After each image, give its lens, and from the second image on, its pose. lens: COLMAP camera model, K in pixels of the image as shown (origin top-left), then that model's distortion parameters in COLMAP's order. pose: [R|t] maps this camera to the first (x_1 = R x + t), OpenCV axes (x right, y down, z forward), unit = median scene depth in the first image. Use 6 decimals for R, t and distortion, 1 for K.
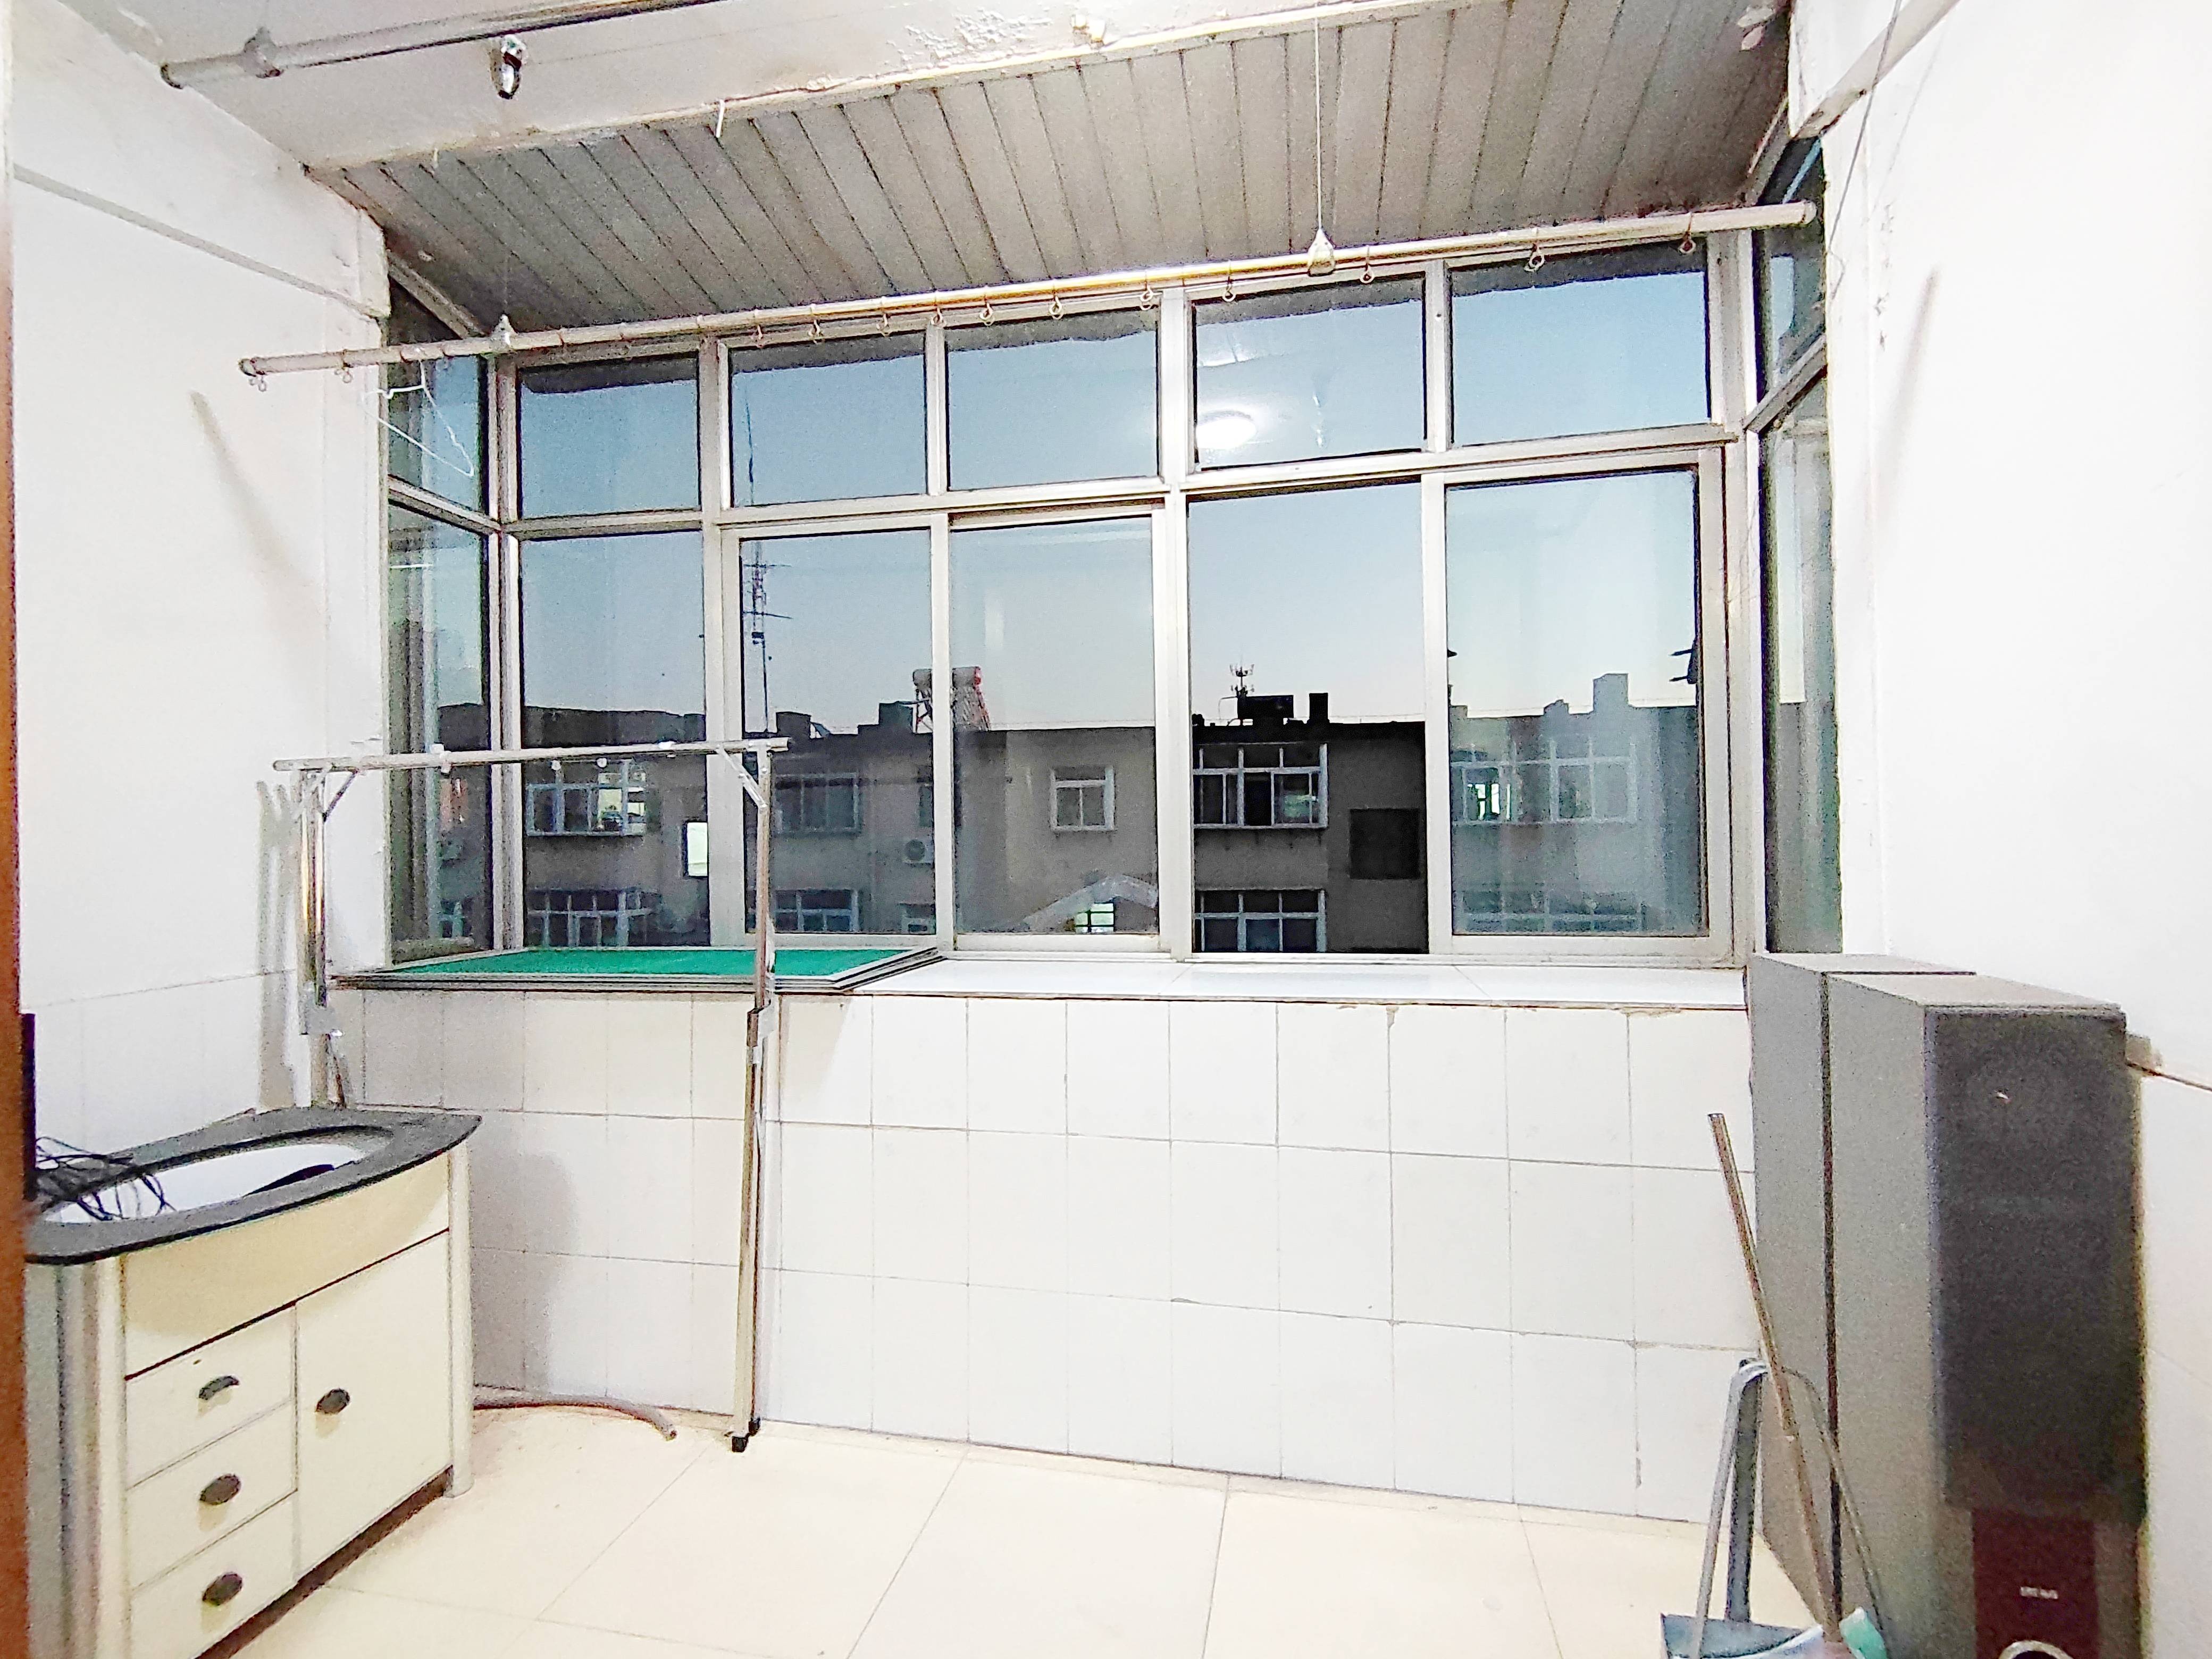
lens RADIAL K [[1034.9, 0, 1104.6], [0, 1034.9, 833.3], [0, 0, 1]] dist [0.000606, 0.000029]
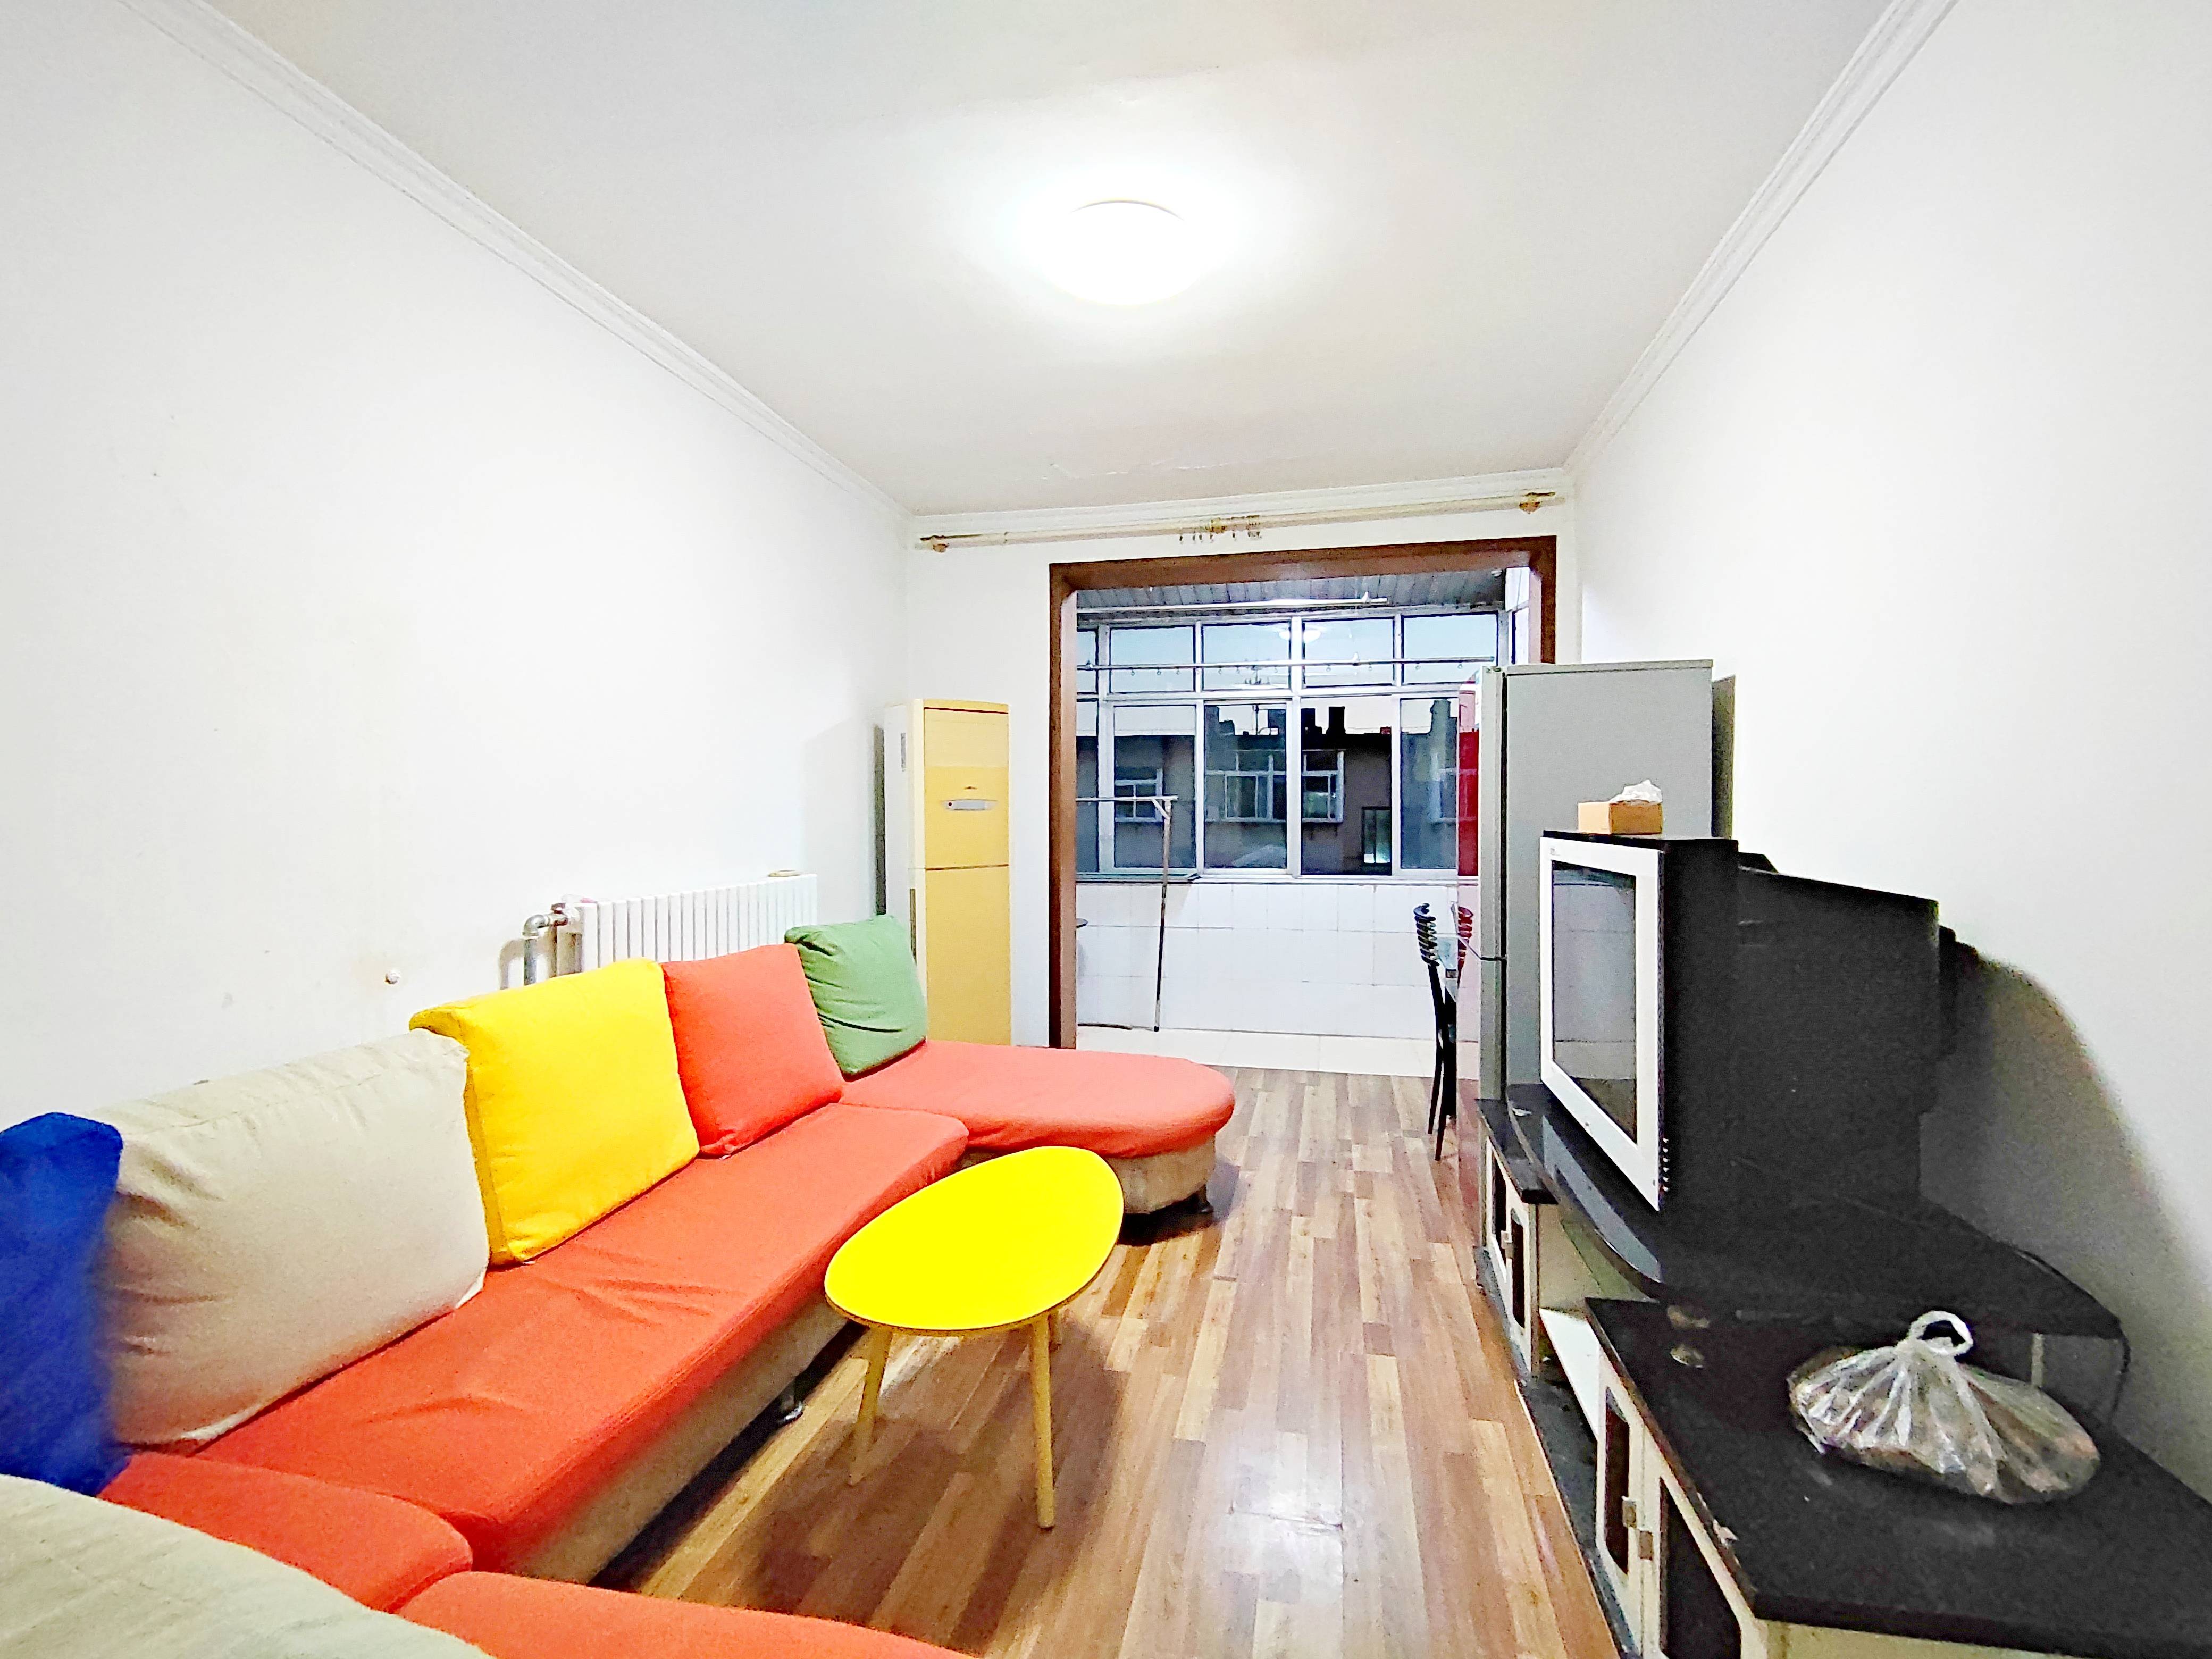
lens RADIAL K [[1034.9, 0, 1113.1], [0, 1034.9, 824.6], [0, 0, 1]] dist [0.000606, 0.000029]
pose [[0.999920, 0.012282, -0.002857, -0.045756], [-0.012276, 0.999923, 0.001879, -0.001337], [0.002880, -0.001844, 0.999994, -0.191203]]
